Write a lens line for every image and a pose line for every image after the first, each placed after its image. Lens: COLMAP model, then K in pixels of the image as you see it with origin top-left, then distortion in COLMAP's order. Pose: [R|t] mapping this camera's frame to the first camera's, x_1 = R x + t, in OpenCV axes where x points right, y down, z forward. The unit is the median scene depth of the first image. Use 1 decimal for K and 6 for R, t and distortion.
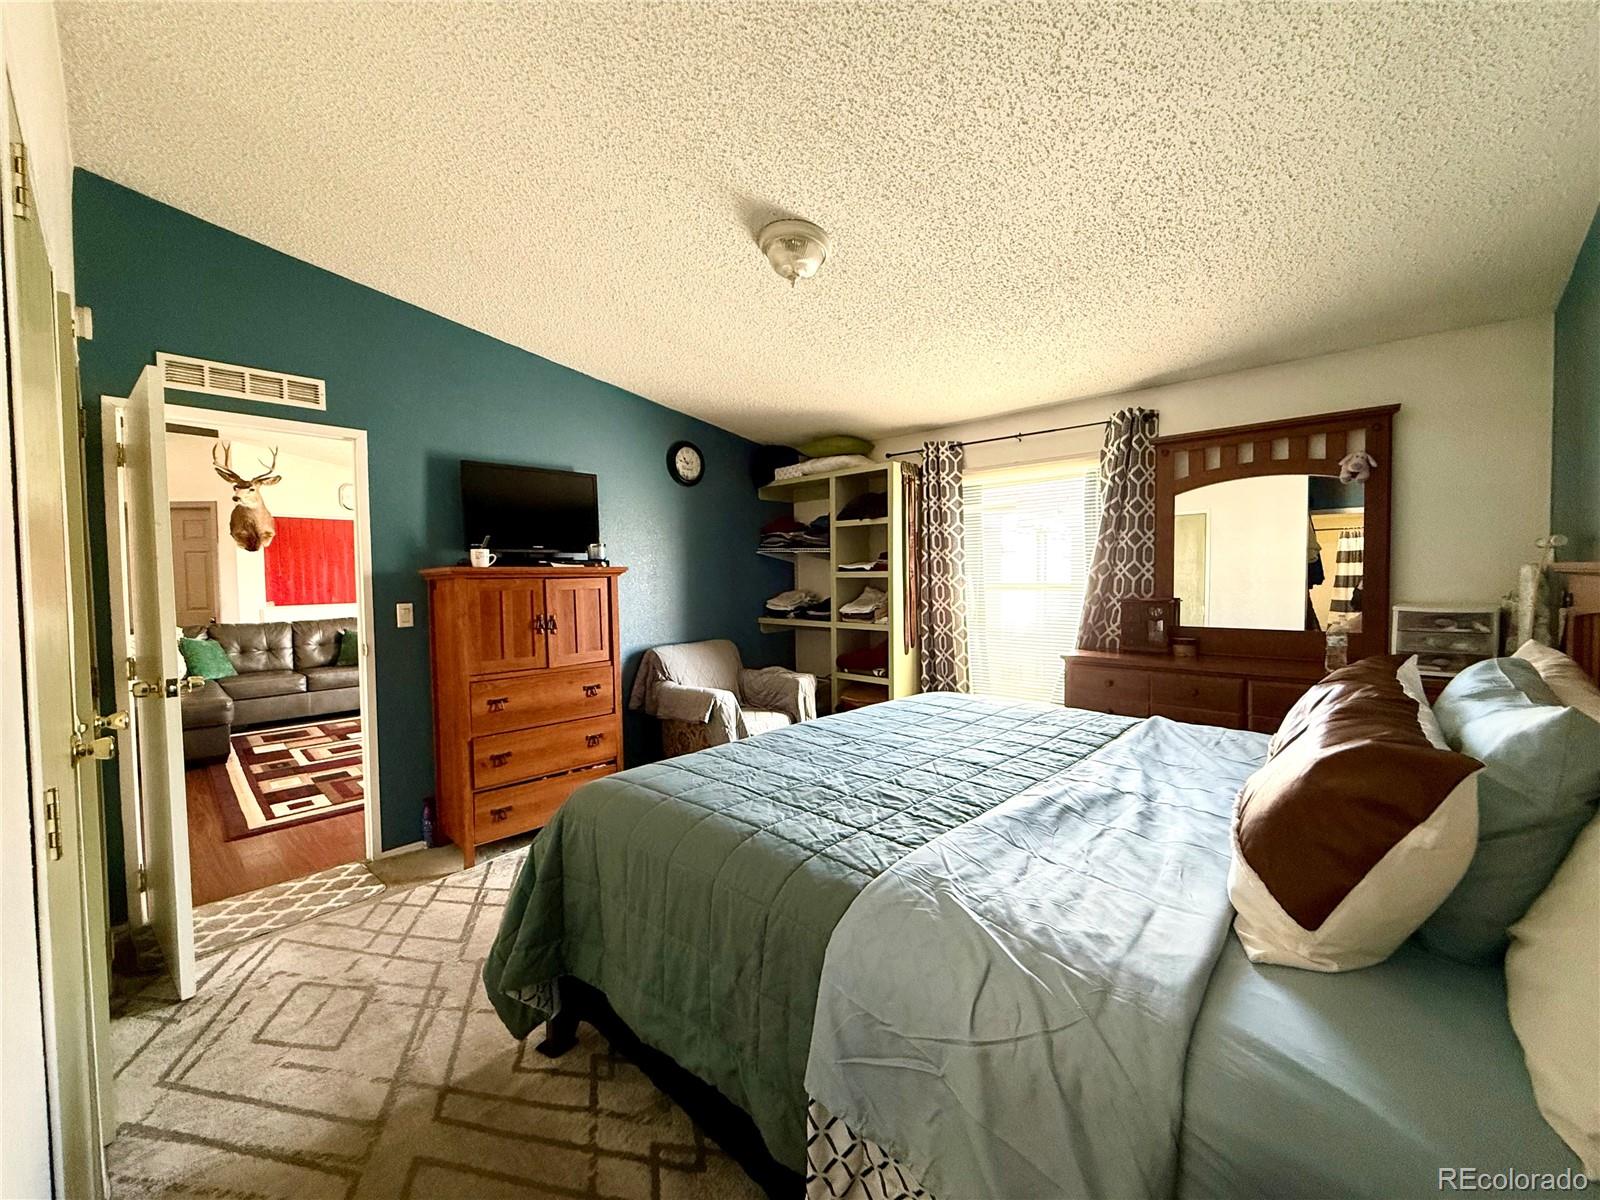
lens RADIAL K [[631.9, 0, 796.0], [0, 631.9, 595.9], [0, 0, 1]] dist [0.001044, -0.000147]
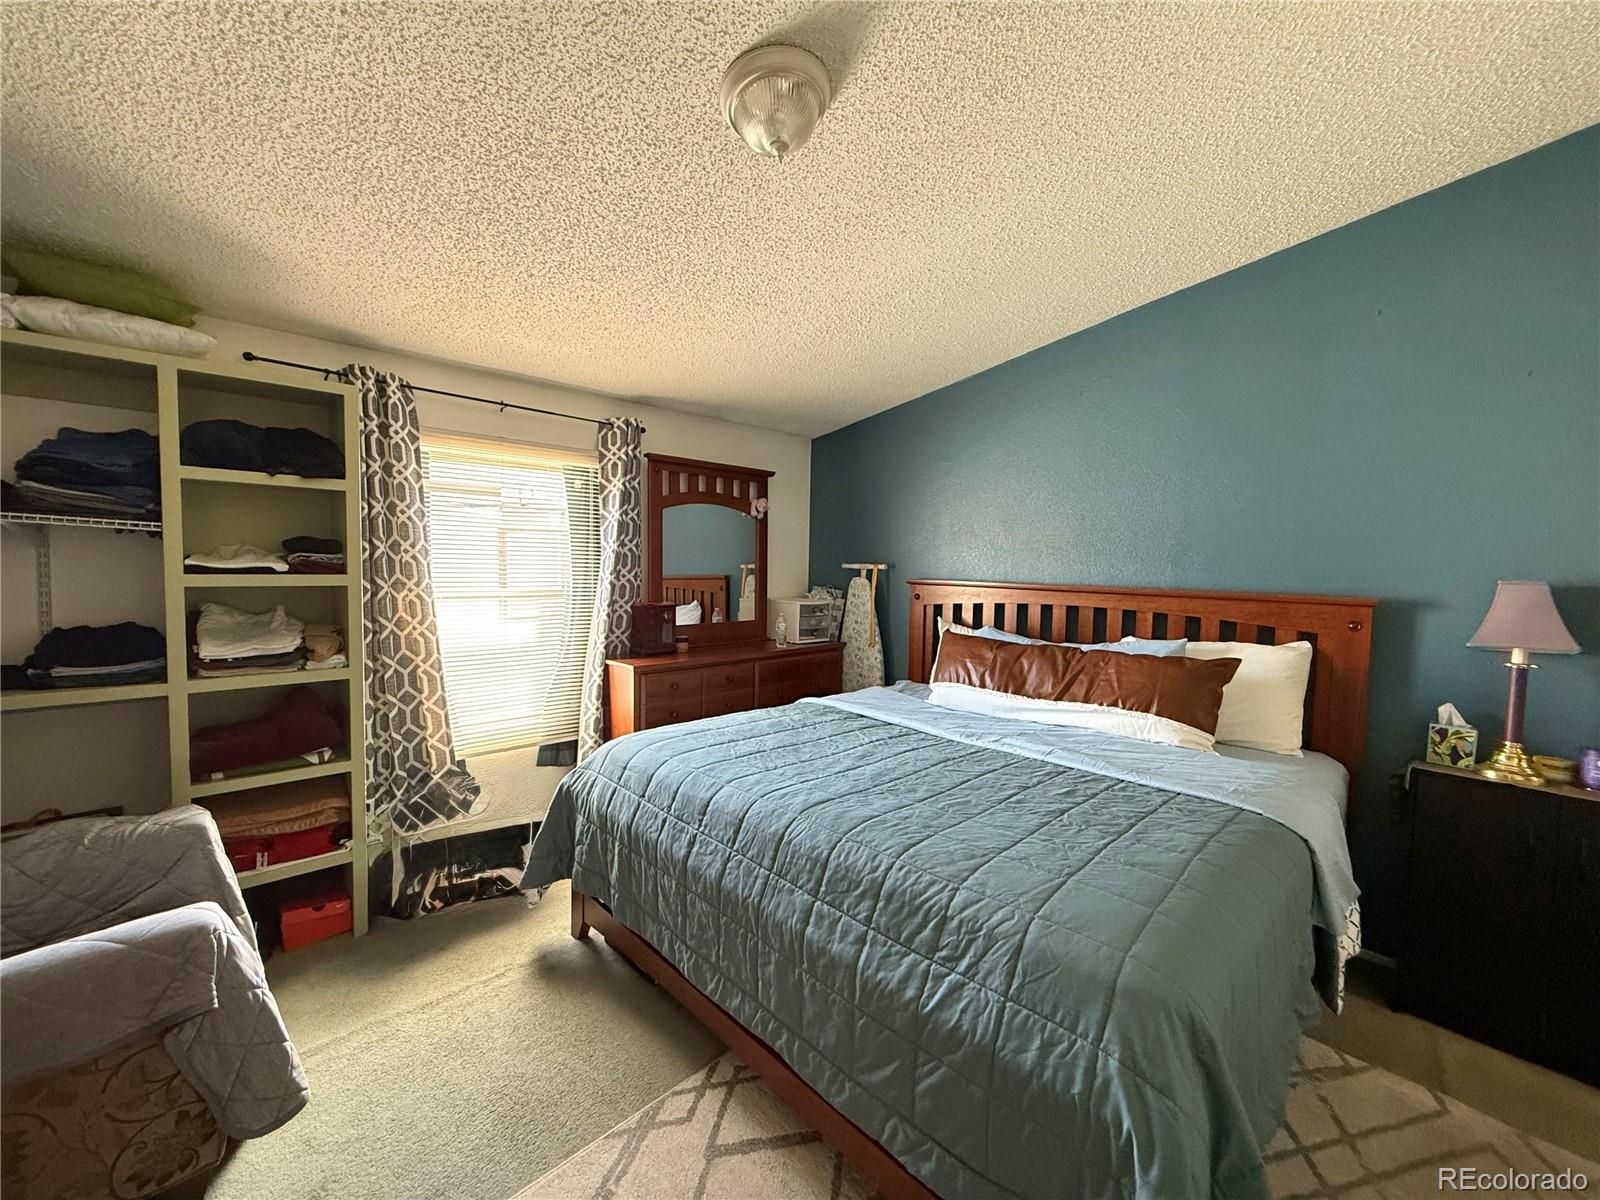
lens RADIAL K [[631.9, 0, 796.0], [0, 631.9, 595.9], [0, 0, 1]] dist [0.001044, -0.000147]
pose [[0.069325, -0.037946, 0.996872, -0.501736], [0.013590, 0.999219, 0.037091, -0.044791], [-0.997502, 0.010977, 0.069787, 0.690454]]
